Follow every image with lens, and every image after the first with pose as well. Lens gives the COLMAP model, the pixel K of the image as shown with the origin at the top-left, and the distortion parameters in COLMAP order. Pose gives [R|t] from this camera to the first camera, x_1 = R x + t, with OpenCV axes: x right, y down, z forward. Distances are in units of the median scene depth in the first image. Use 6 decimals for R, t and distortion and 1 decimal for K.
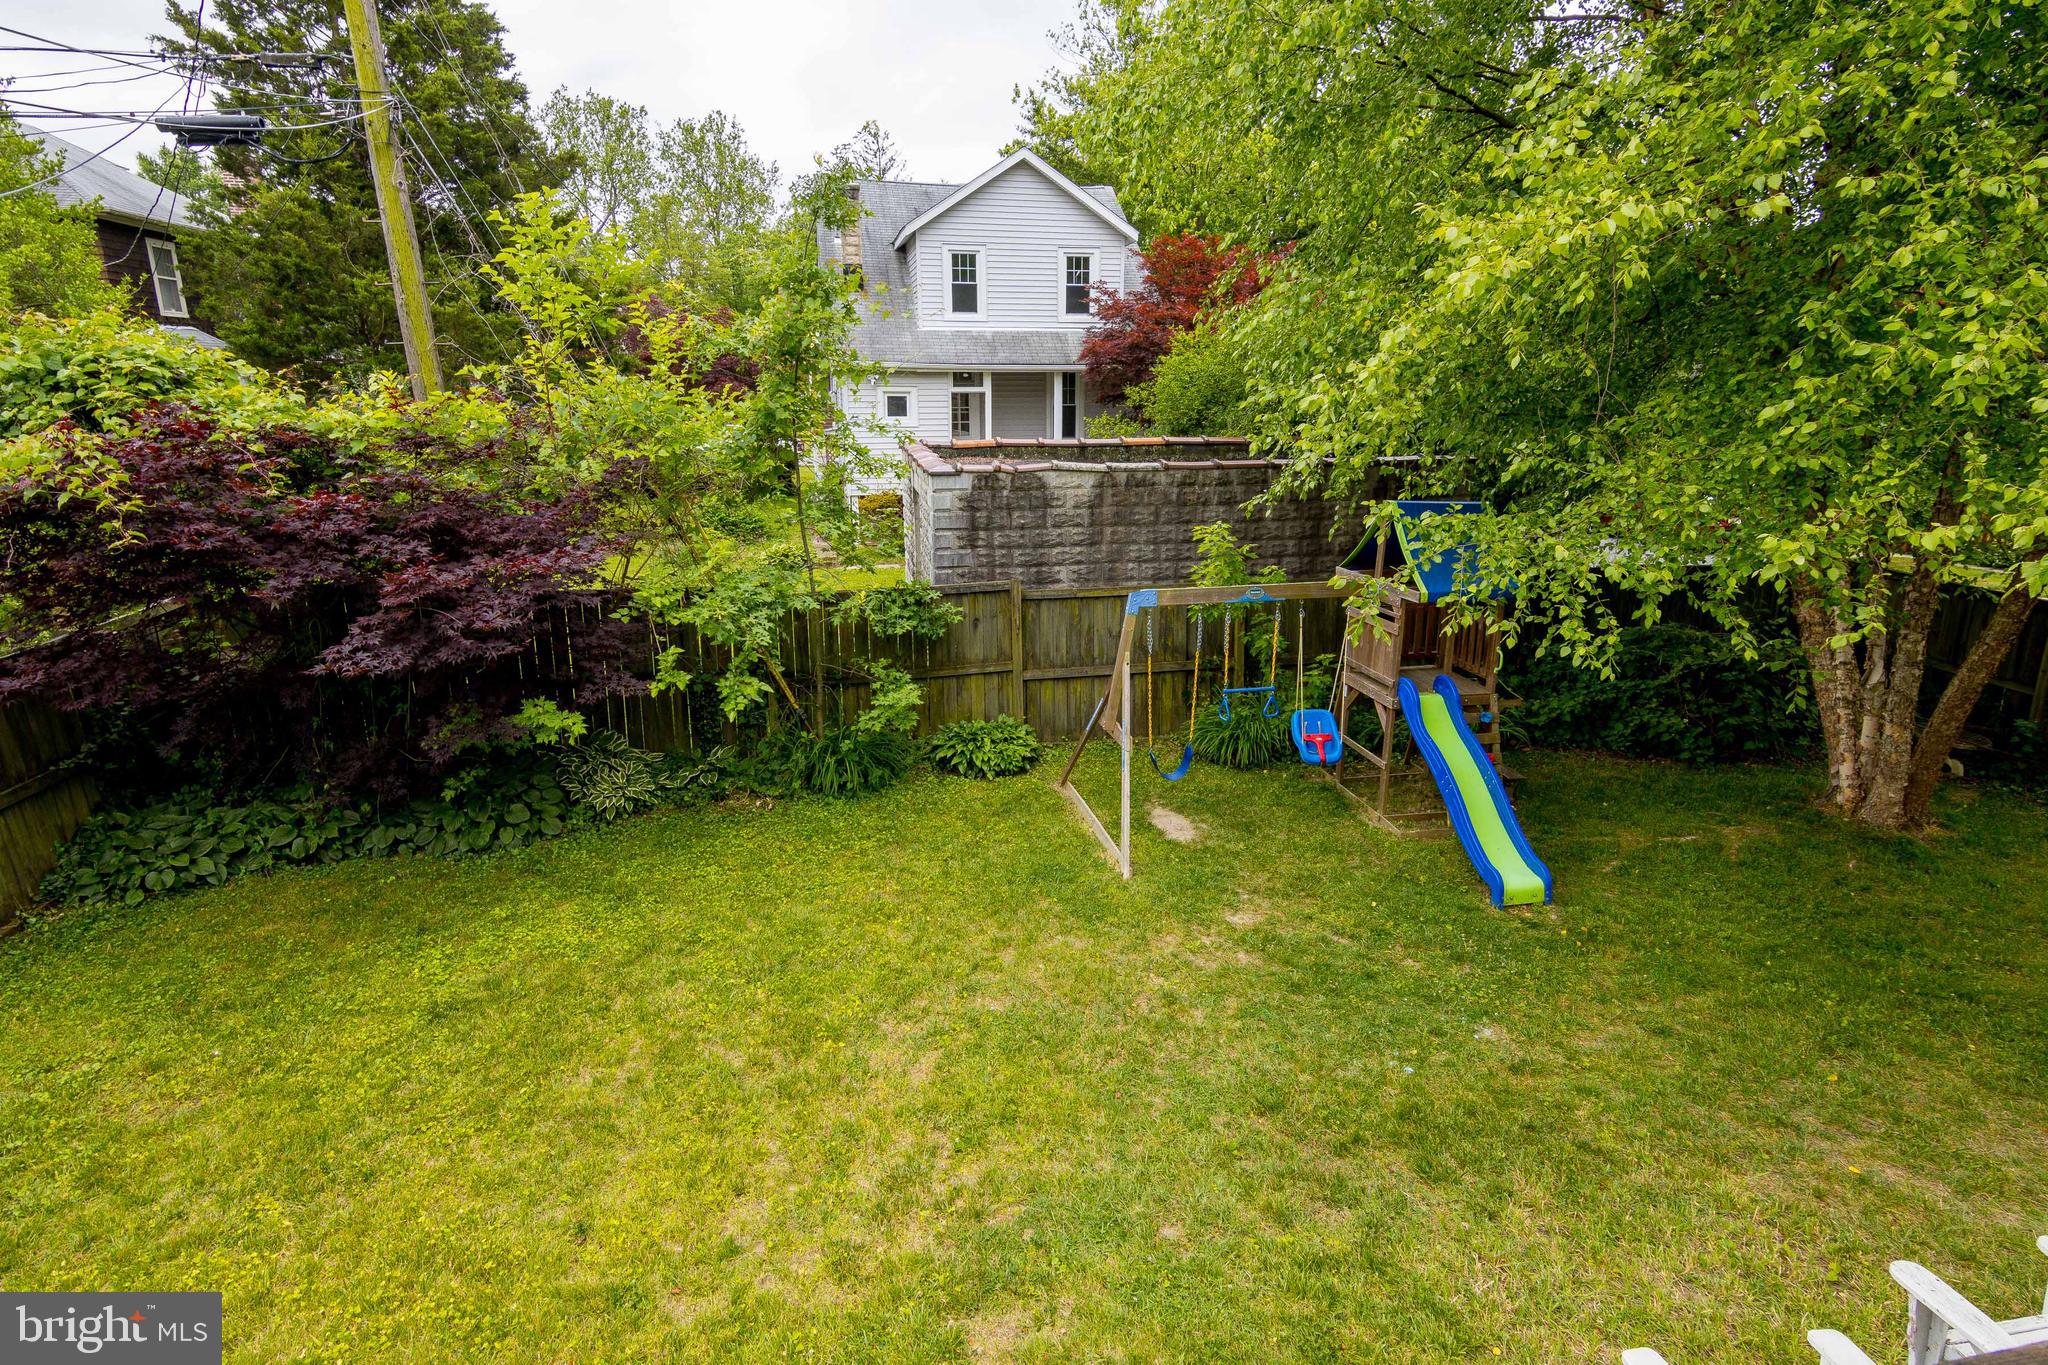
lens RADIAL K [[1035.1, 0, 1032.0], [0, 1035.1, 665.8], [0, 0, 1]] dist [0.015571, -0.001446]
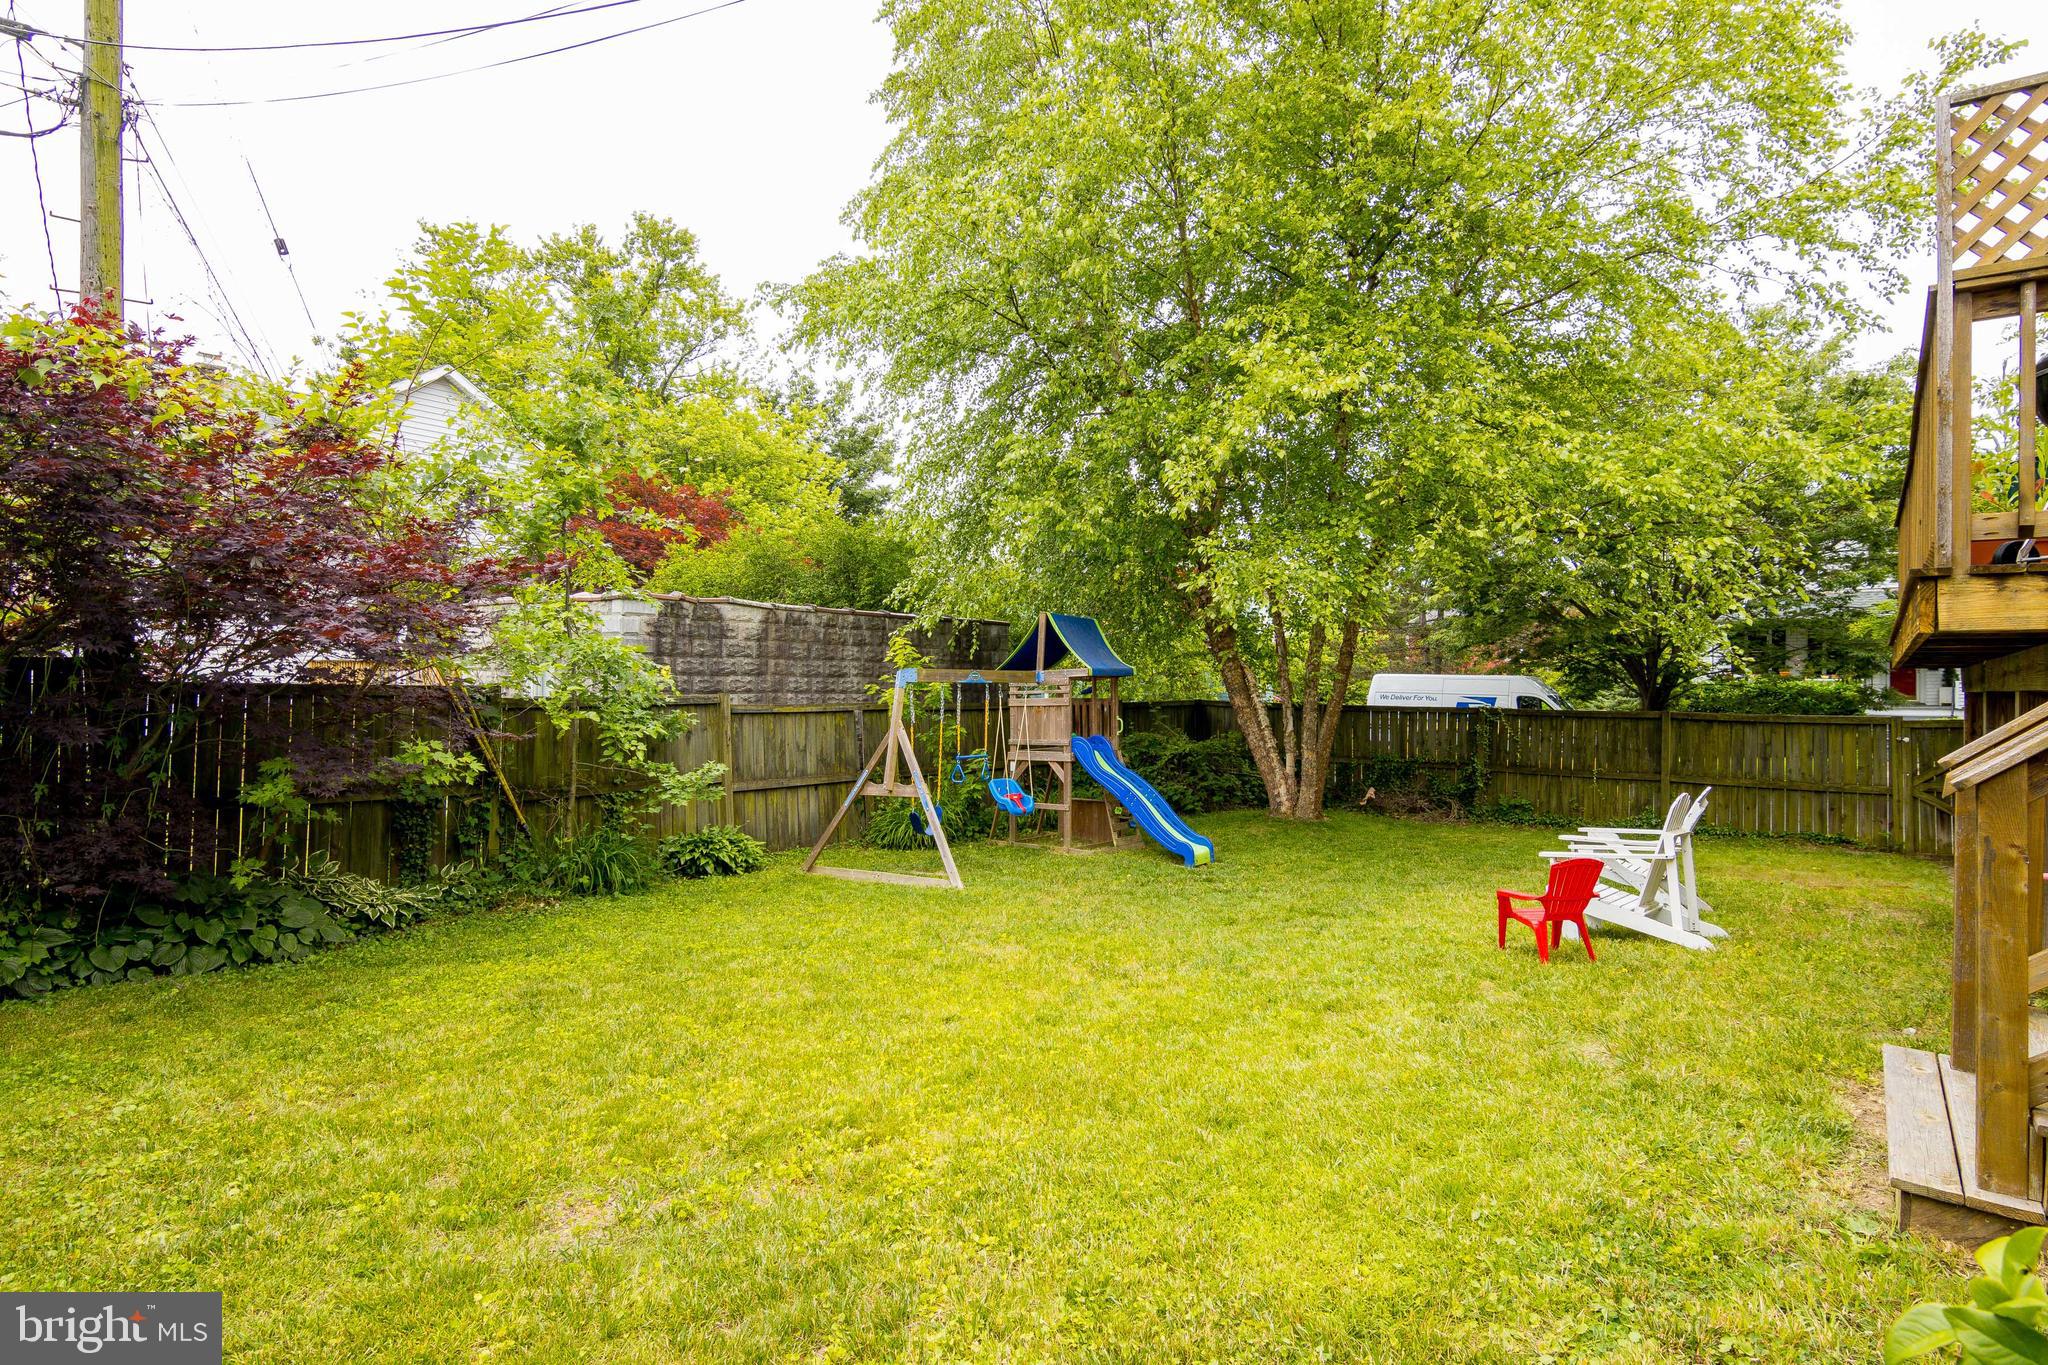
lens RADIAL K [[1035.1, 0, 1038.2], [0, 1035.1, 688.1], [0, 0, 1]] dist [0.015571, -0.001446]
pose [[0.762610, 0.003998, 0.646846, -0.431832], [0.167791, 0.964530, -0.203783, 0.170752], [-0.624717, 0.263942, 0.734890, 0.024849]]
